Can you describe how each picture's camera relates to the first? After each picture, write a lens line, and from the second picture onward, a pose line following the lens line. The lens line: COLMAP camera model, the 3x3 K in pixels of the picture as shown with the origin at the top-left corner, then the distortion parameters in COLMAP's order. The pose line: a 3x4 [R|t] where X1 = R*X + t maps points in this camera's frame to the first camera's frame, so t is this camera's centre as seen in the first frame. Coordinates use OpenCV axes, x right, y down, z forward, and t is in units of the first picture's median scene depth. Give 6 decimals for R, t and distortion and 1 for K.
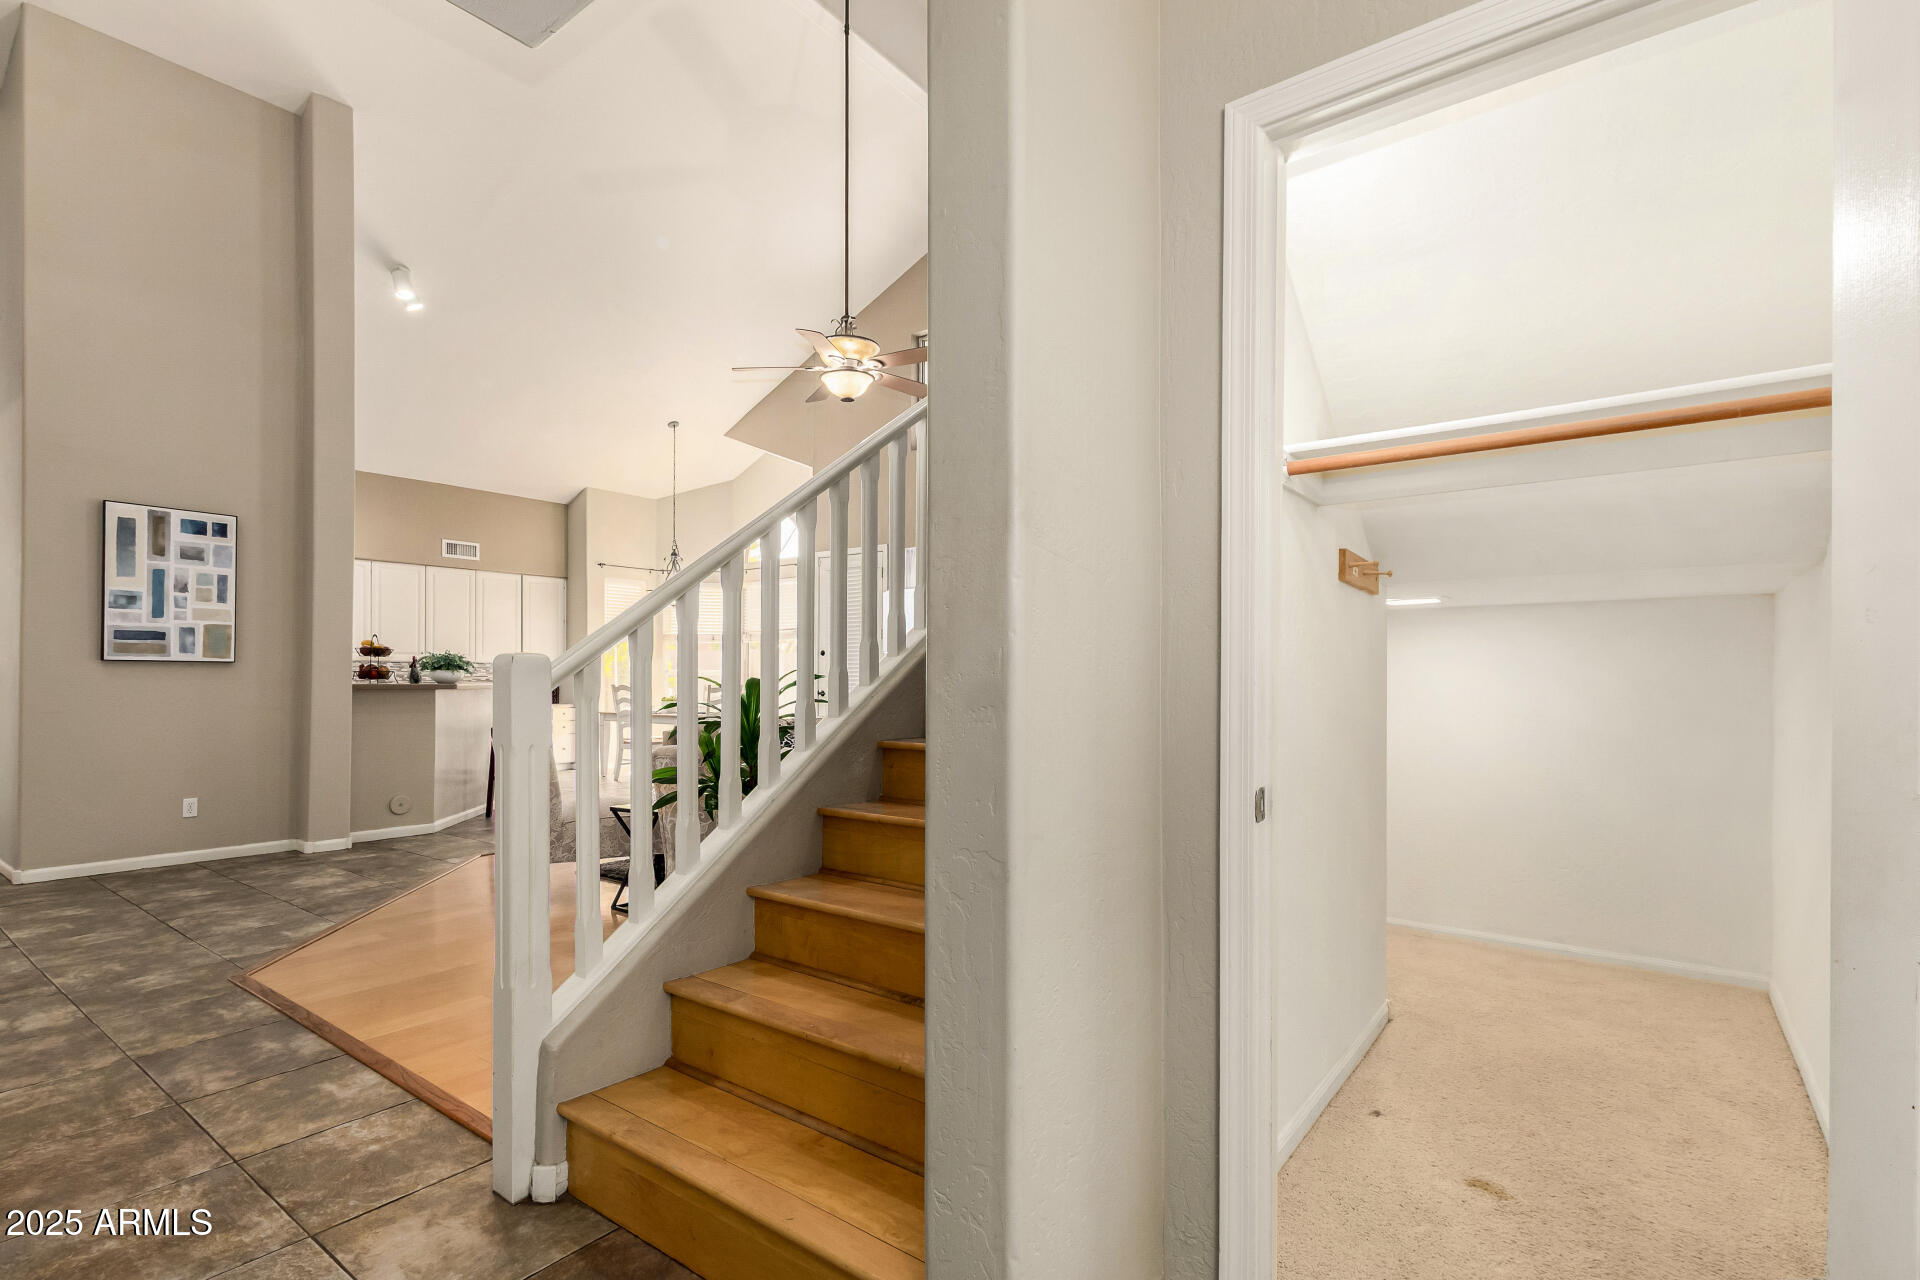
lens RADIAL K [[907.2, 0, 969.9], [0, 907.2, 678.9], [0, 0, 1]] dist [0.001053, -0.001029]
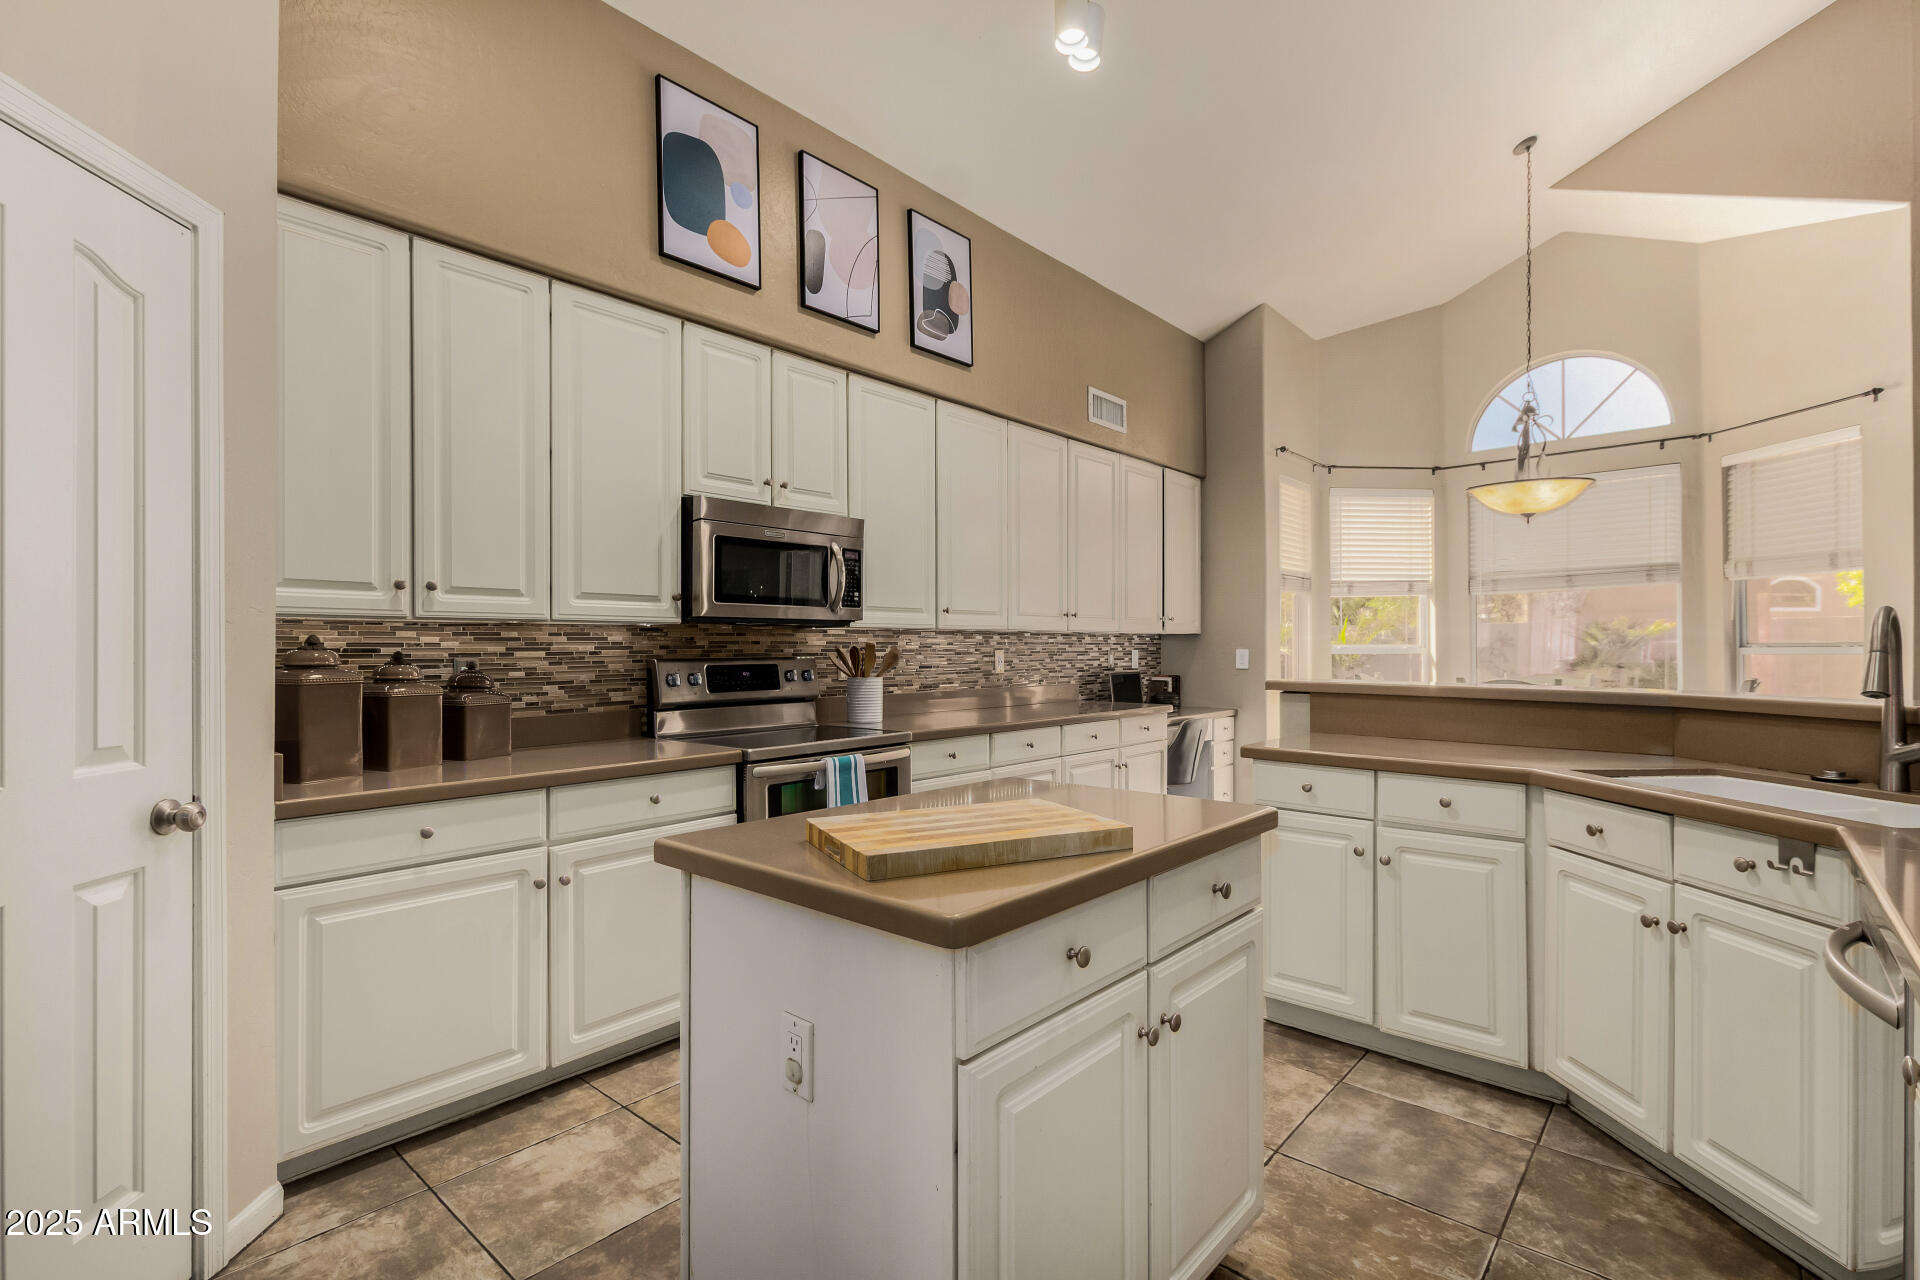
lens RADIAL K [[889.5, 0, 964.2], [0, 889.5, 644.5], [0, 0, 1]] dist [0.009831, -0.000298]
pose [[0.997052, -0.007473, -0.076361, -1.164779], [0.007258, 0.999969, -0.003092, -0.023105], [0.076382, 0.002529, 0.997075, 0.960423]]
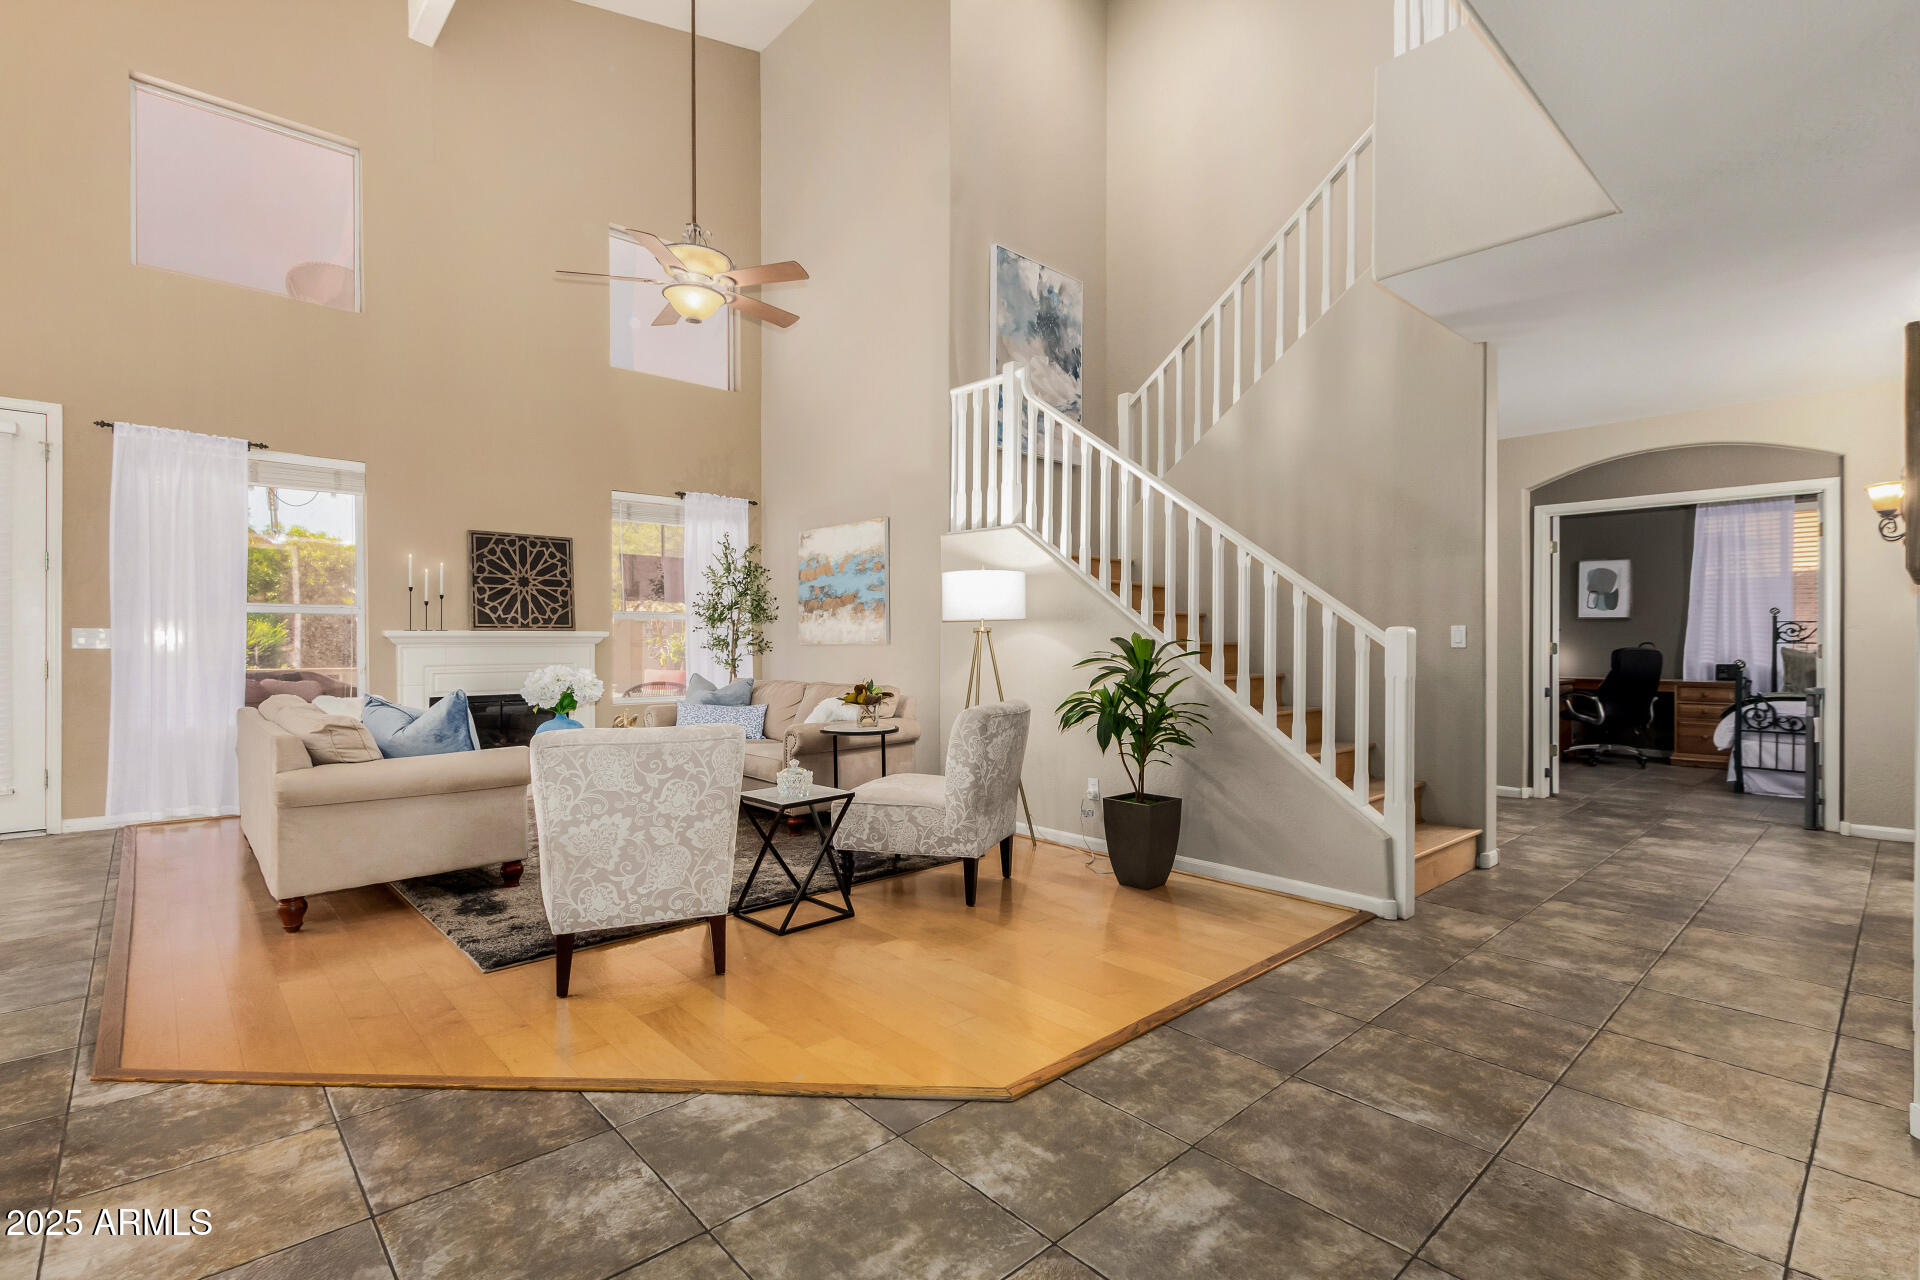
lens RADIAL K [[873.6, 0, 958.1], [0, 873.6, 649.7], [0, 0, 1]] dist [0.010239, -0.000508]
pose [[0.193730, -0.012564, 0.980974, -0.929427], [0.000654, 0.999919, 0.012678, -0.001710], [-0.981055, -0.001815, 0.193723, 0.591468]]
